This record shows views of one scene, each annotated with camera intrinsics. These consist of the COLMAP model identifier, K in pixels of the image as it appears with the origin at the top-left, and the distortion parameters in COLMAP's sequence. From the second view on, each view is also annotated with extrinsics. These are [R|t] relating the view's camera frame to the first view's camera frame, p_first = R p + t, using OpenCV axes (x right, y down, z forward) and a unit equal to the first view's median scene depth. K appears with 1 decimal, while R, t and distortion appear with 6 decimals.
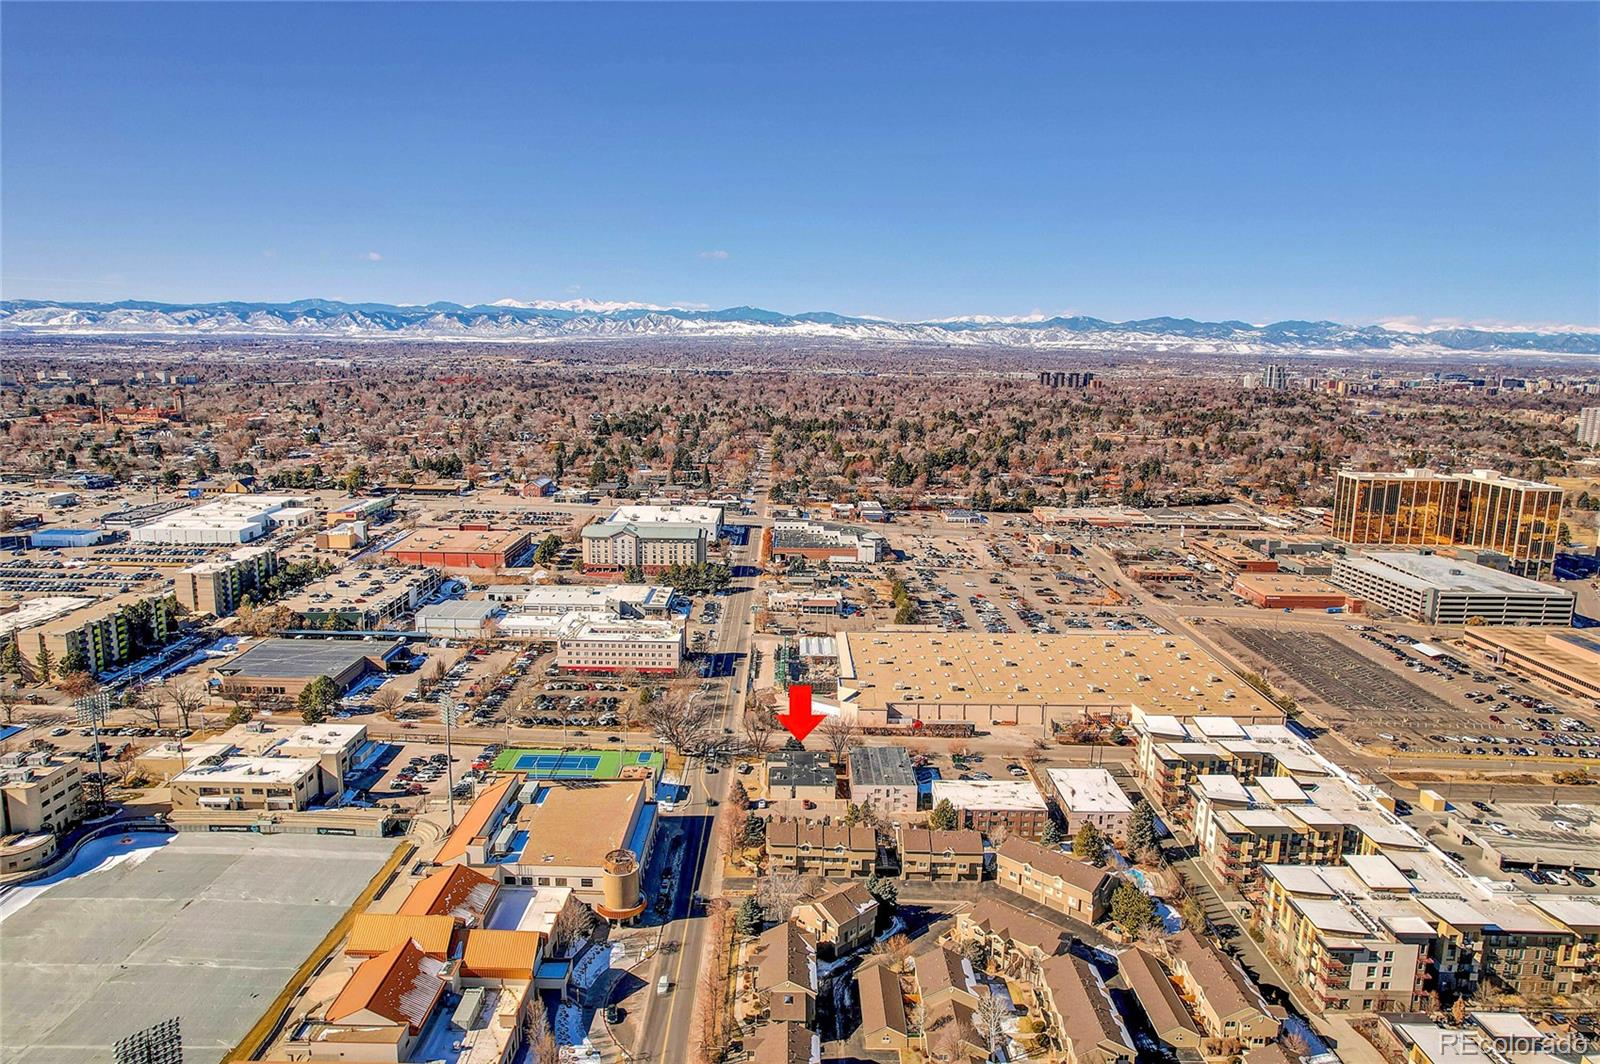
lens RADIAL K [[1023.3, 0, 798.7], [0, 1023.3, 527.5], [0, 0, 1]] dist [-0.085740, 0.078067]
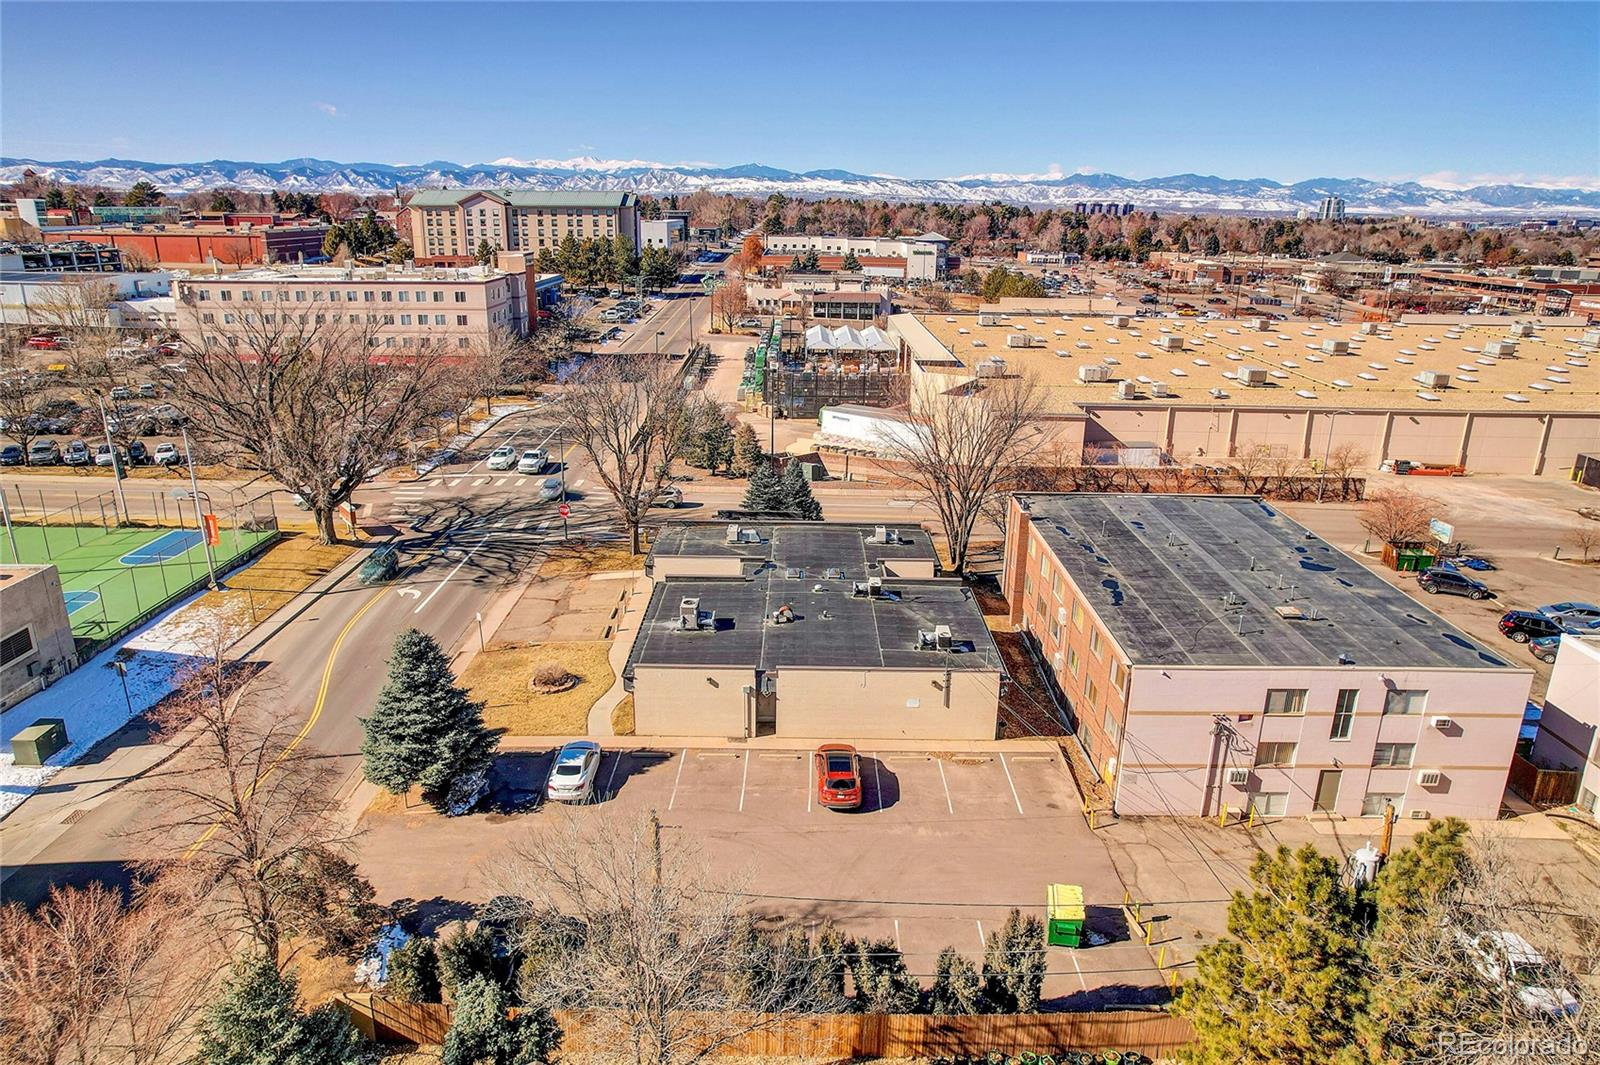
lens RADIAL K [[1023.3, 0, 798.7], [0, 1023.3, 528.0], [0, 0, 1]] dist [-0.085740, 0.078067]
pose [[0.999952, -0.001187, -0.009741, 0.002596], [0.002432, 0.991675, 0.128742, 0.184658], [0.009507, -0.128759, 0.991630, 0.738516]]
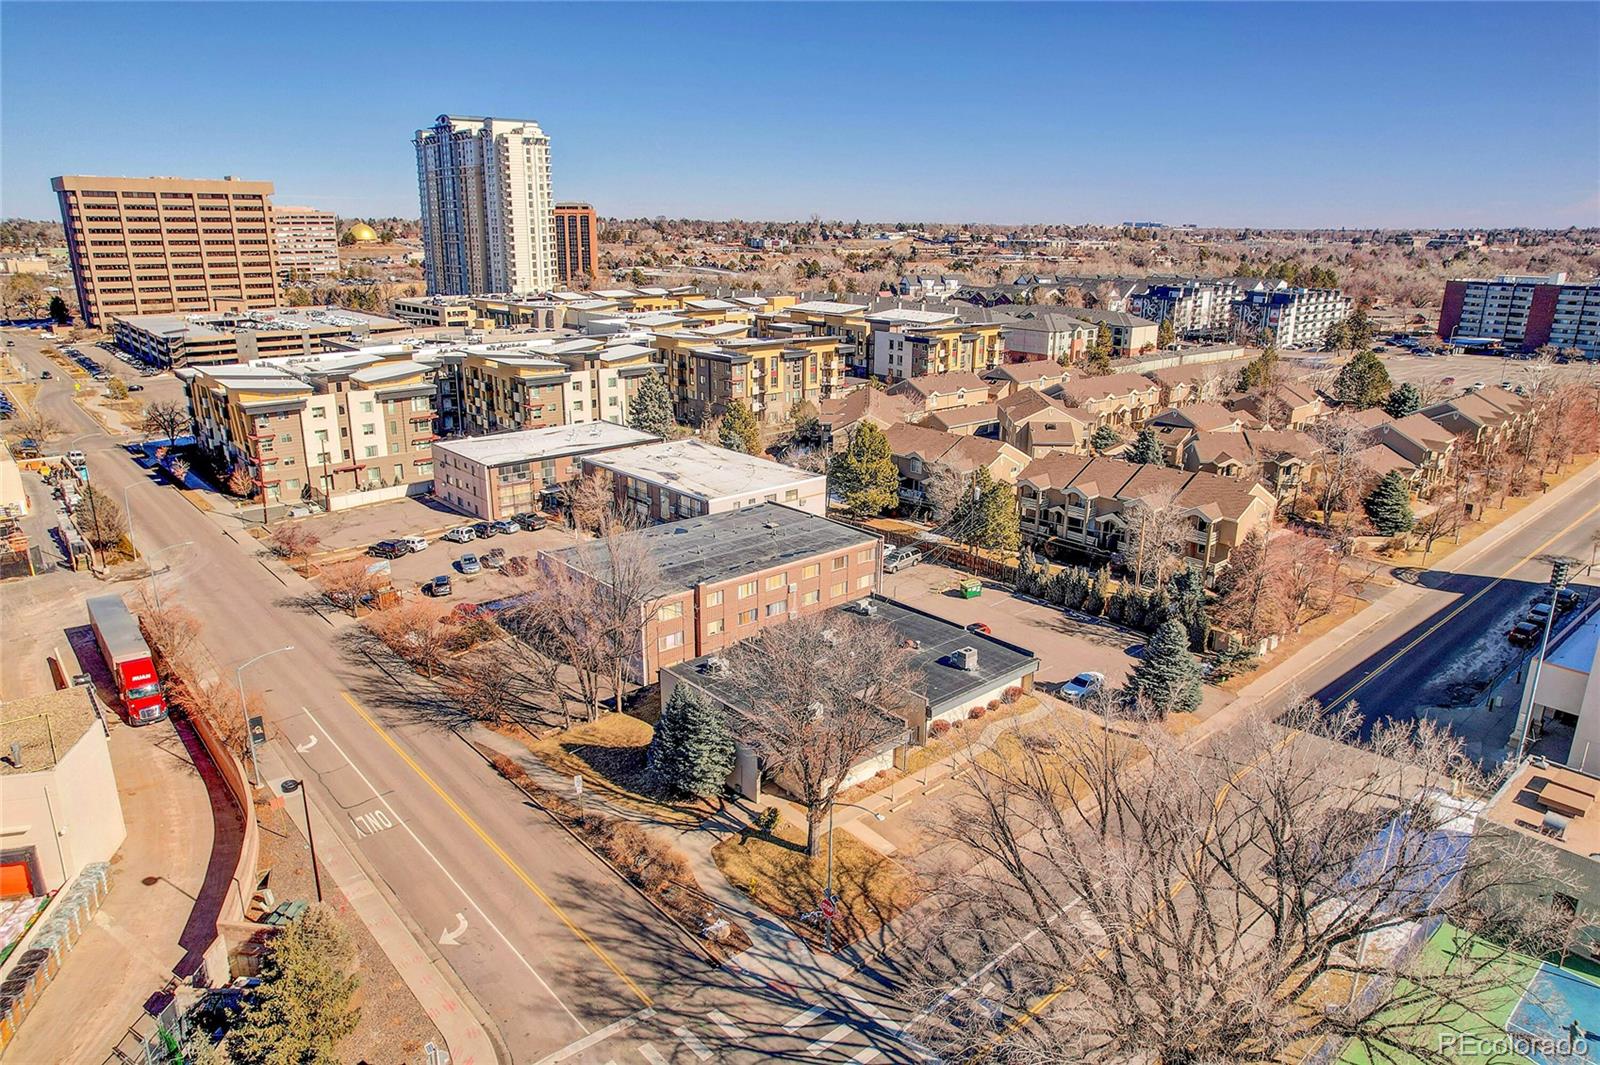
lens RADIAL K [[1023.3, 0, 798.7], [0, 1023.3, 528.0], [0, 0, 1]] dist [-0.085740, 0.078067]
pose [[-0.656307, -0.239339, 0.715526, -0.159519], [0.116854, 0.904665, 0.409787, 0.087529], [-0.745390, 0.352559, -0.565770, 1.067950]]
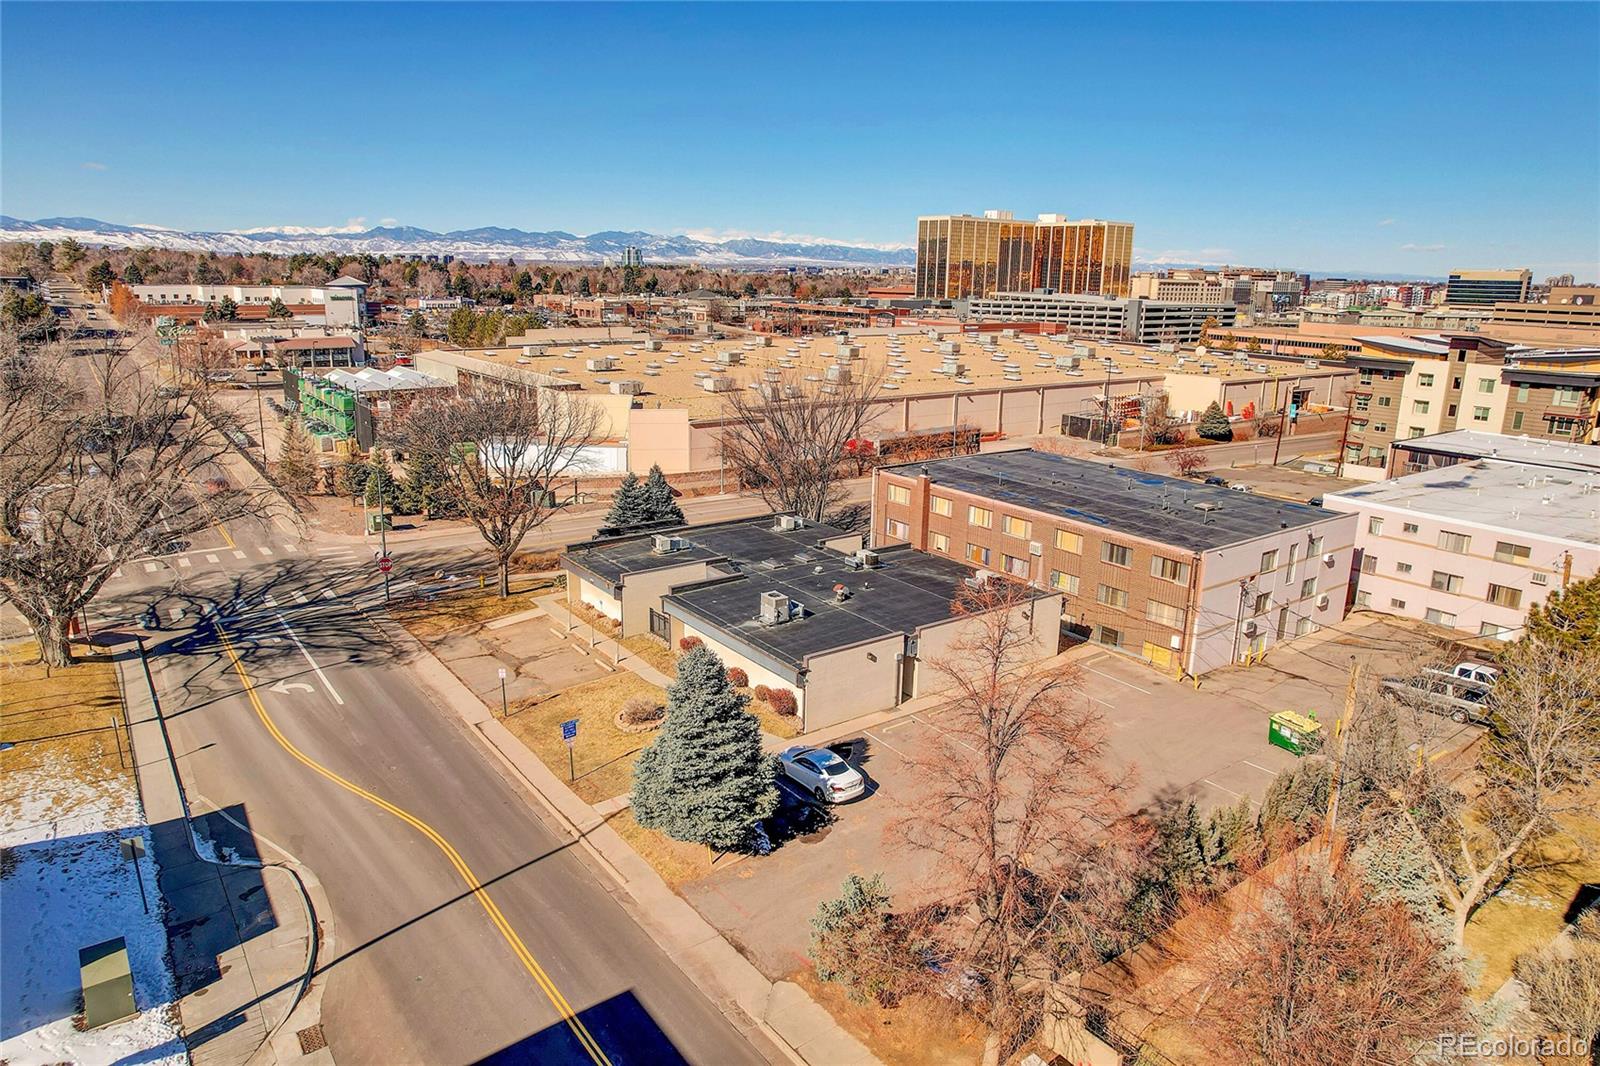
lens RADIAL K [[1023.3, 0, 798.7], [0, 1023.3, 528.5], [0, 0, 1]] dist [-0.085740, 0.078067]
pose [[0.809566, -0.149010, 0.567802, -0.107123], [0.101623, 0.988218, 0.114448, 0.190171], [-0.578166, -0.034952, 0.815170, 0.771864]]
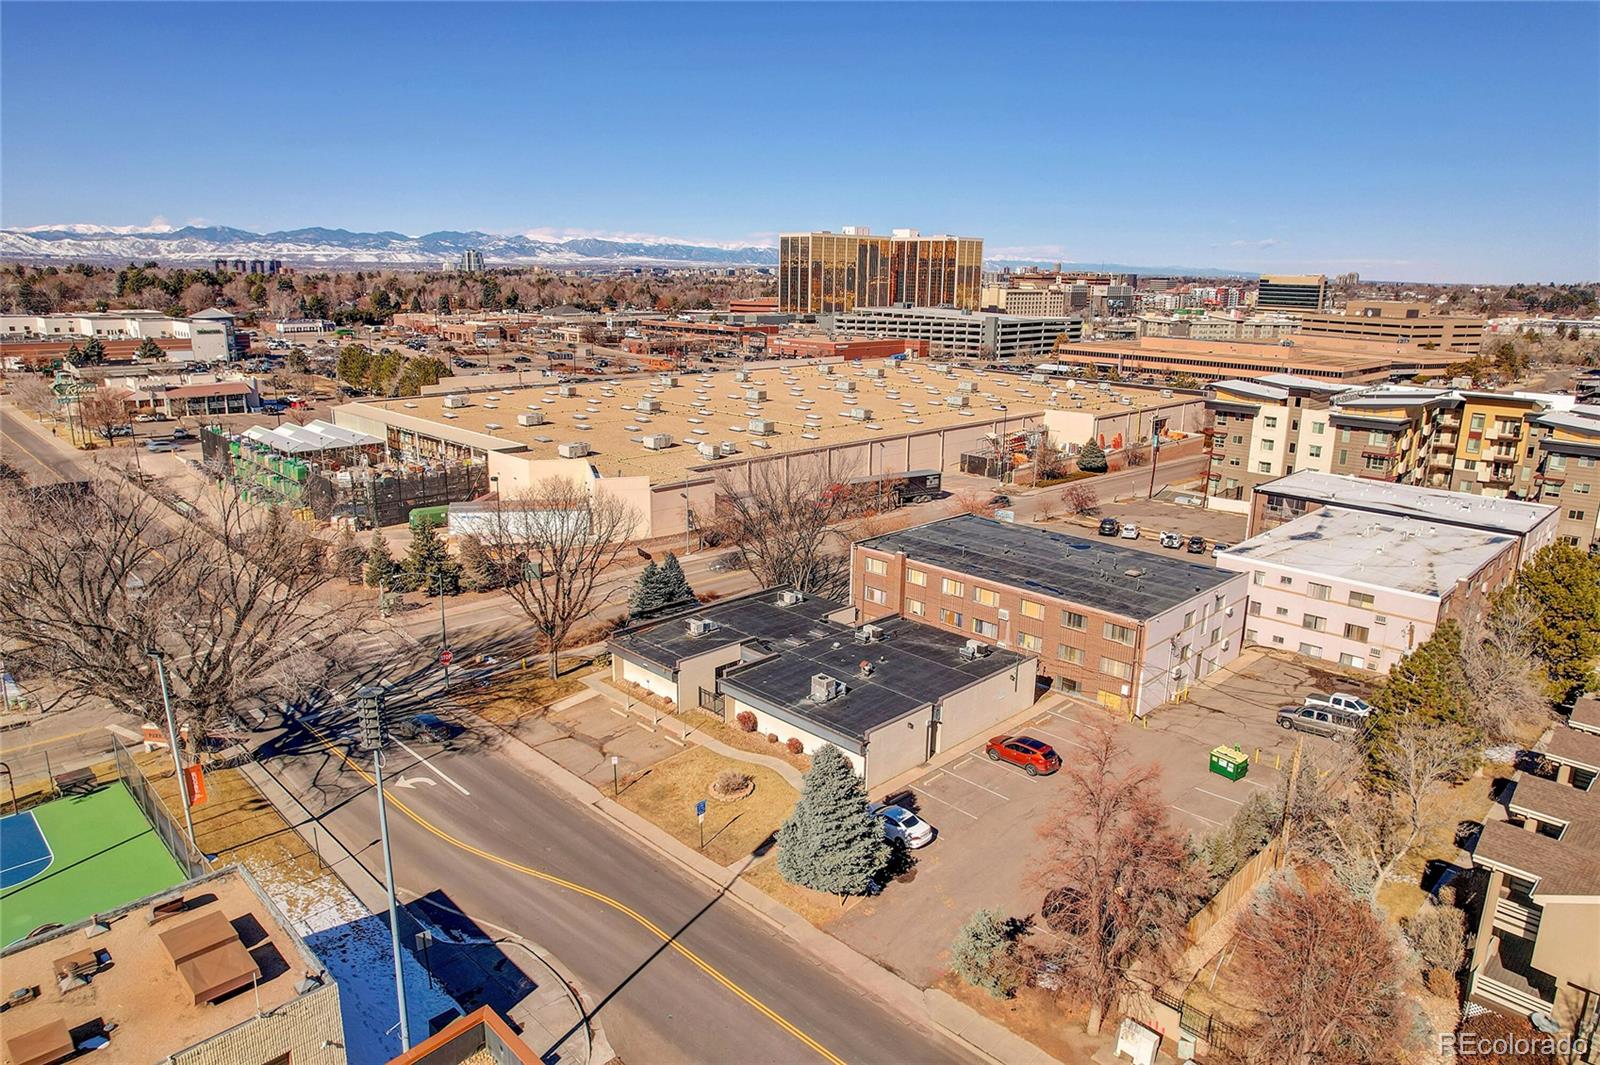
lens RADIAL K [[1023.3, 0, 798.7], [0, 1023.3, 528.0], [0, 0, 1]] dist [-0.085740, 0.078067]
pose [[0.713835, -0.179974, 0.676793, -0.153938], [0.123685, 0.983622, 0.131112, 0.162675], [-0.689305, -0.009883, 0.724404, 0.764837]]
